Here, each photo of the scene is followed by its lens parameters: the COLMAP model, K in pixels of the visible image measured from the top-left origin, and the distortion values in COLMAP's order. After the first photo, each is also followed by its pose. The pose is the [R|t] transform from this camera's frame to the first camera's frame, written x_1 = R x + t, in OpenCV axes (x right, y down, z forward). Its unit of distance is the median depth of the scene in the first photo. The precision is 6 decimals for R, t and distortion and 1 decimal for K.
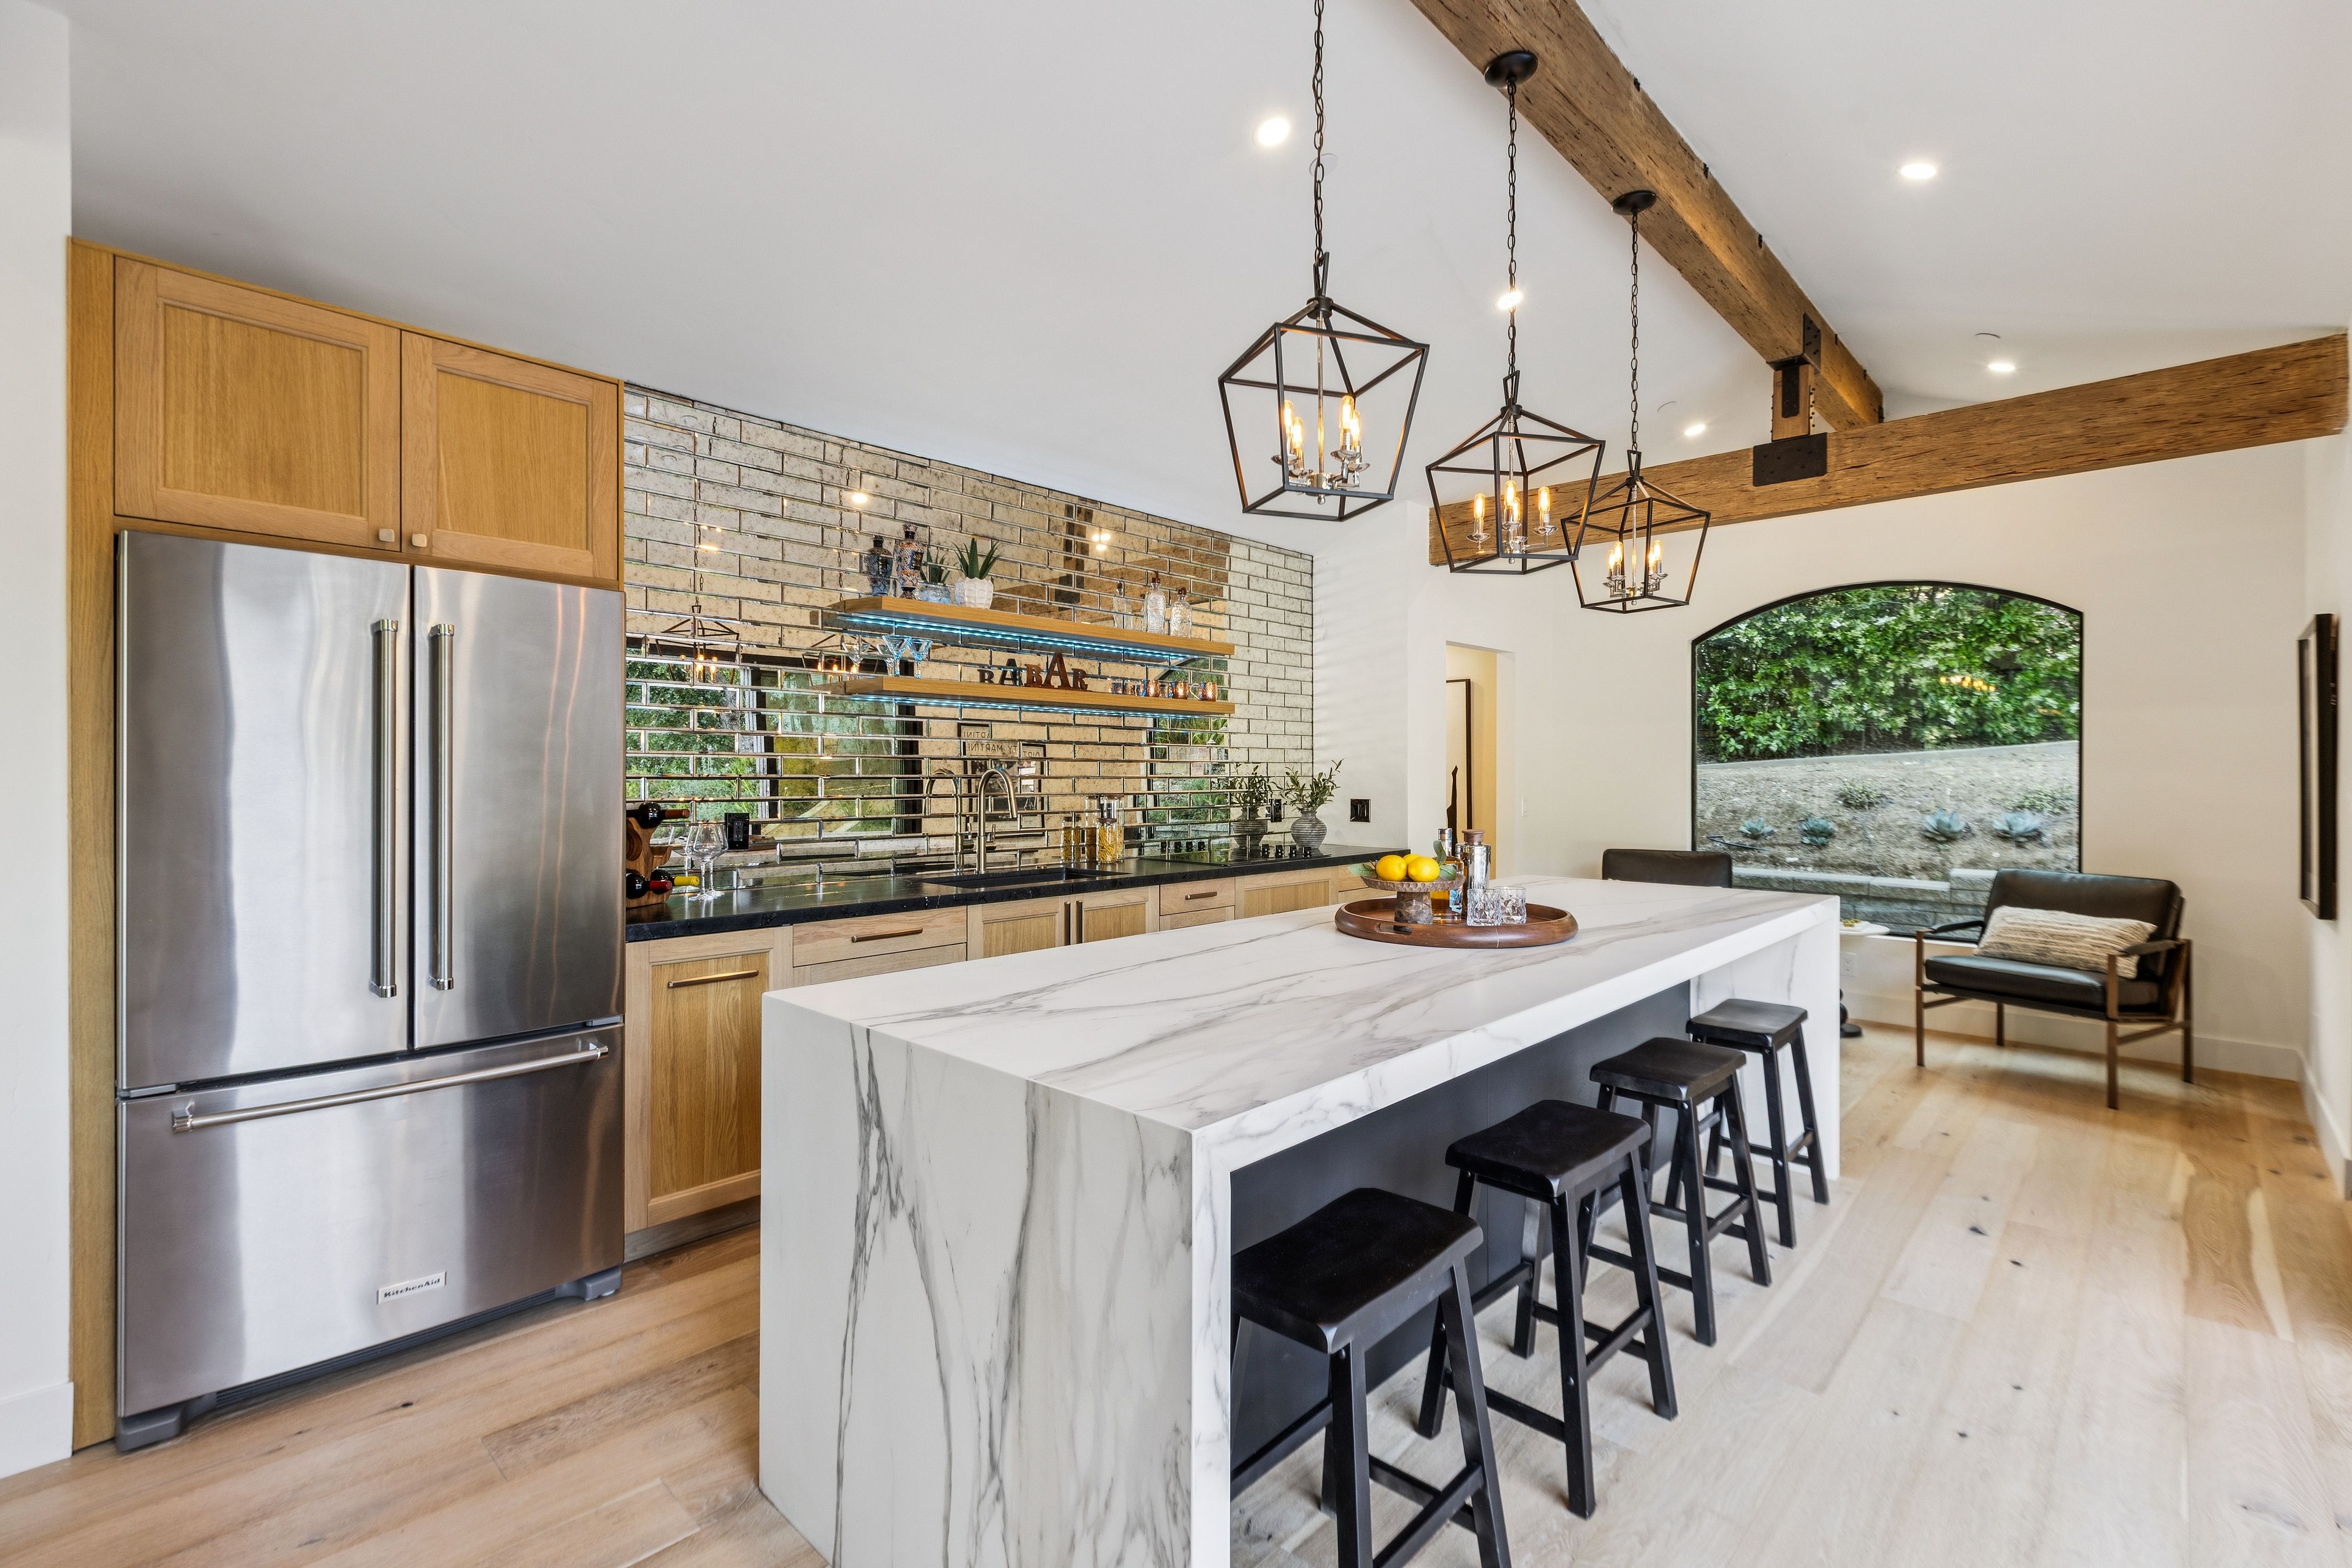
lens RADIAL K [[1075.0, 0, 1175.7], [0, 1075.0, 776.9], [0, 0, 1]] dist [0.002609, -0.001397]
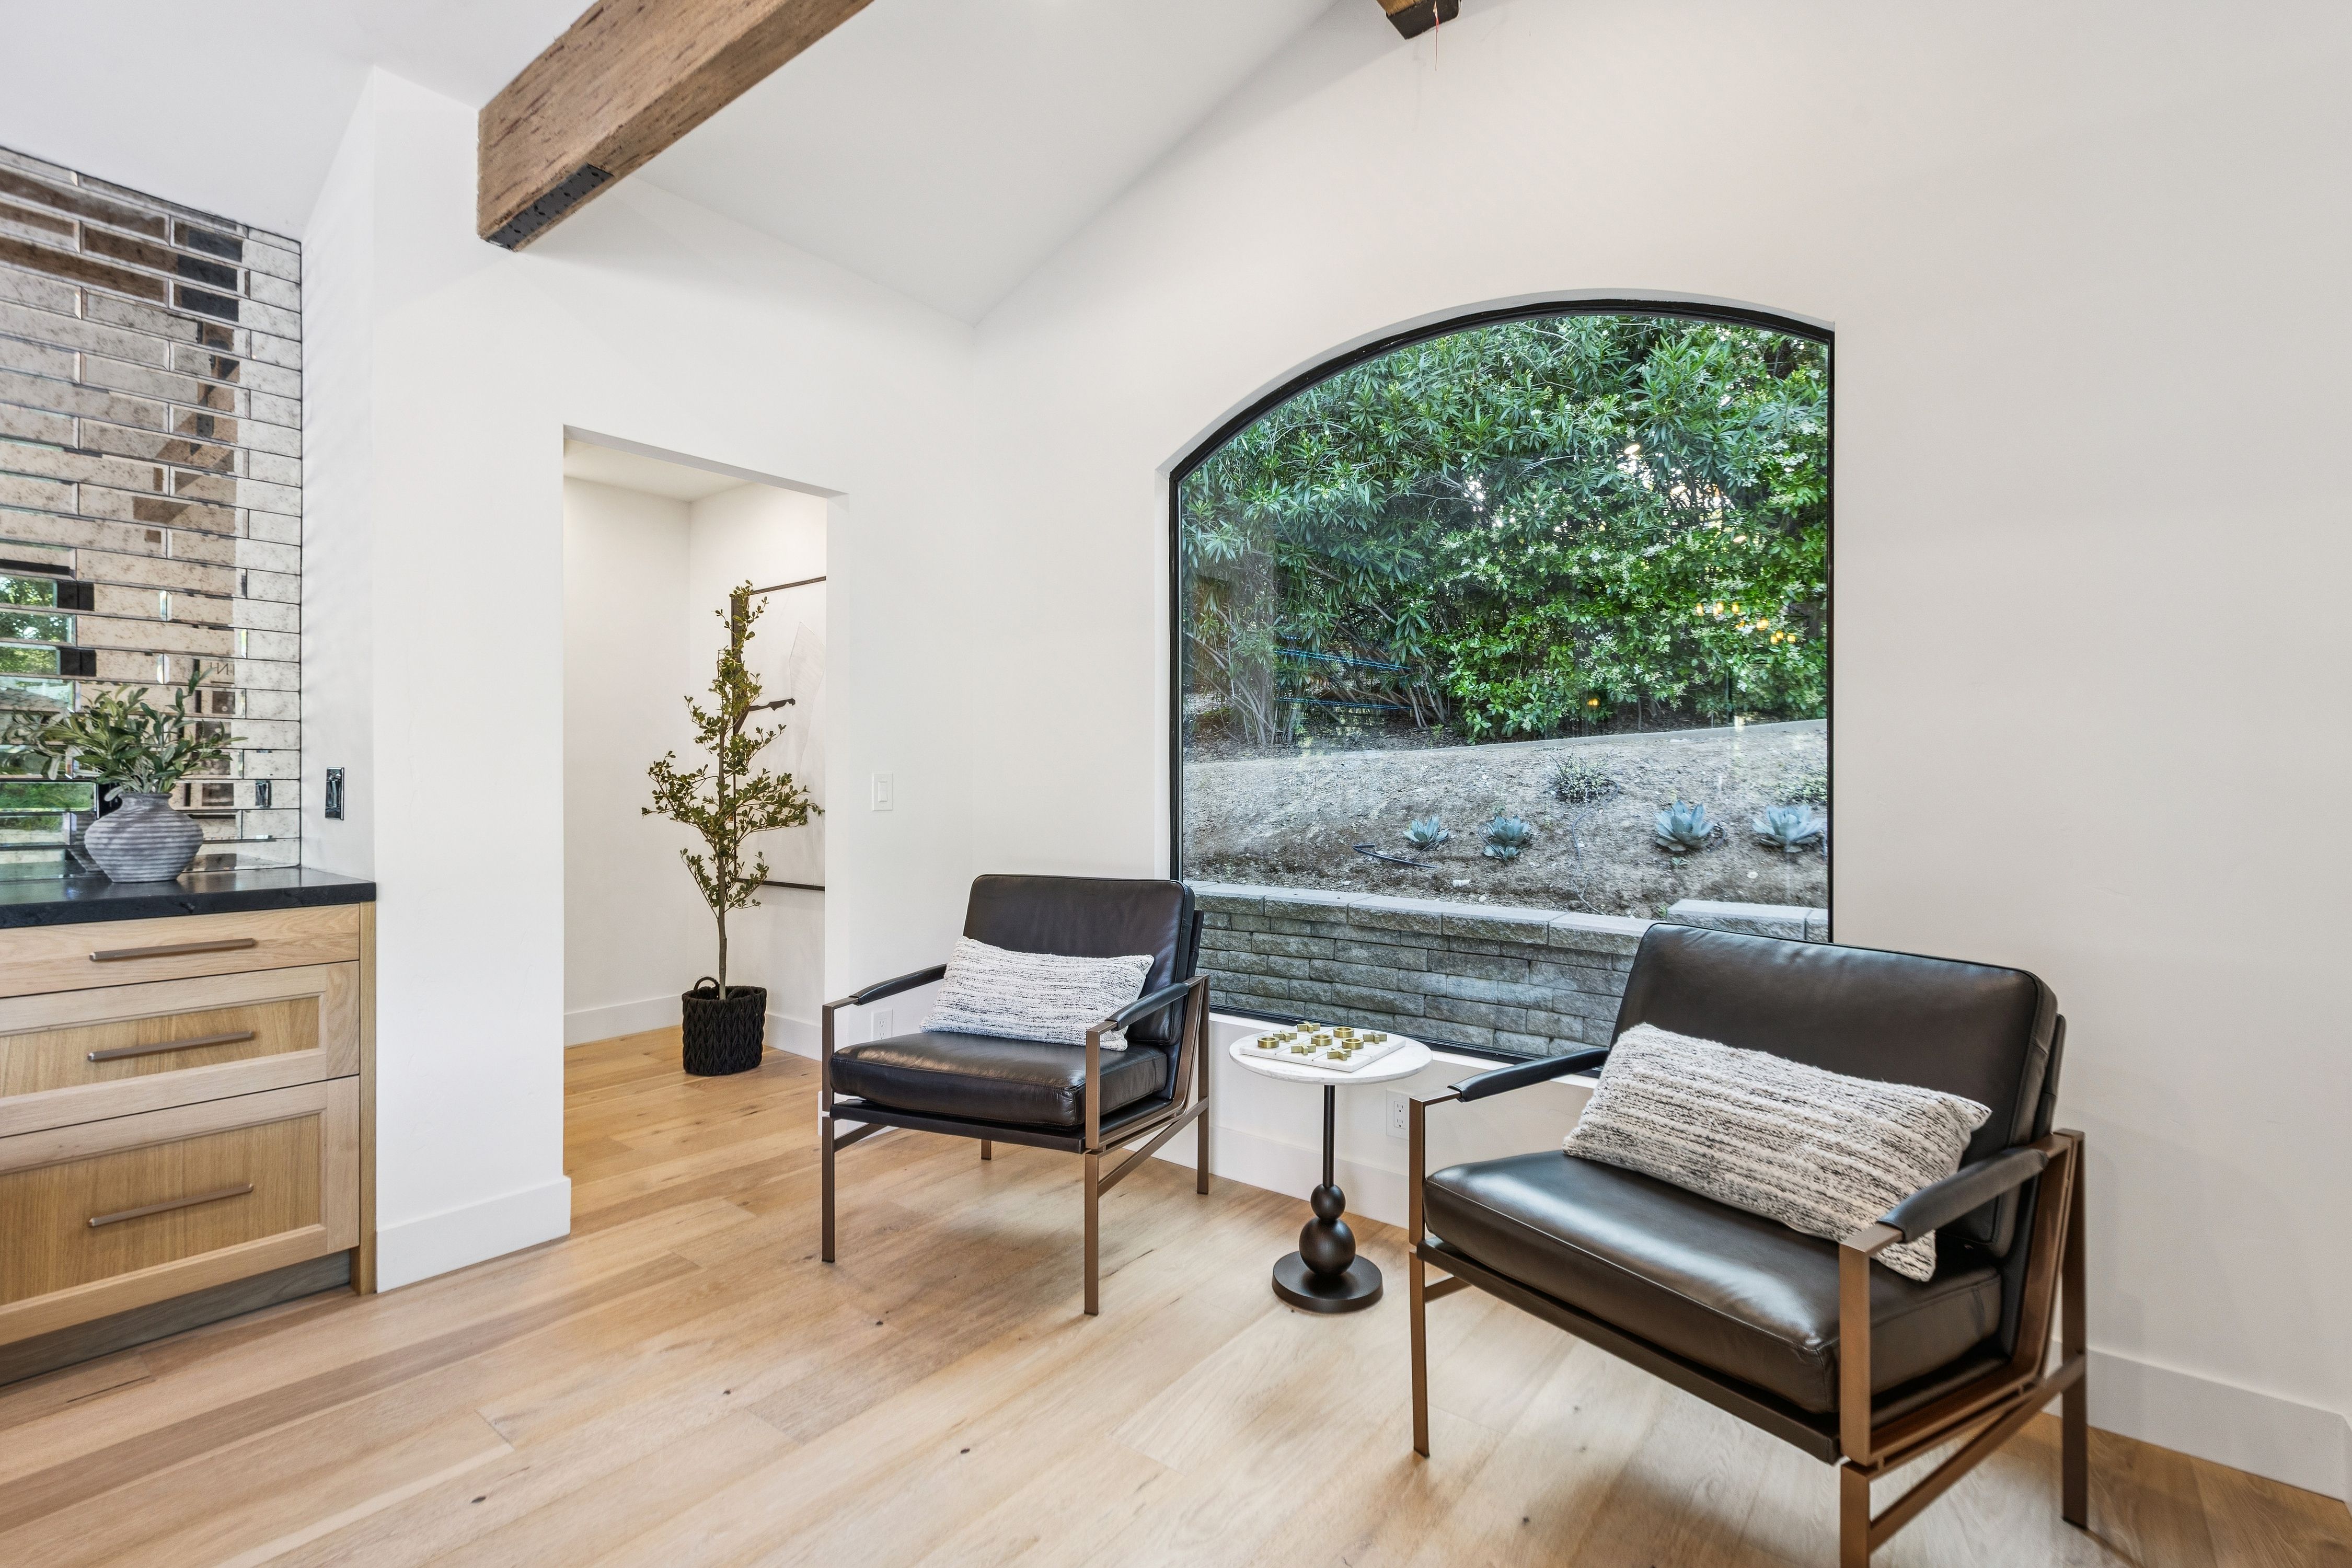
lens RADIAL K [[1075.0, 0, 1180.3], [0, 1075.0, 781.7], [0, 0, 1]] dist [0.002609, -0.001397]
pose [[0.996164, 0.000031, 0.087508, 0.353707], [0.000037, 1.000000, -0.000784, 0.018252], [-0.087508, 0.000784, 0.996164, 0.386275]]
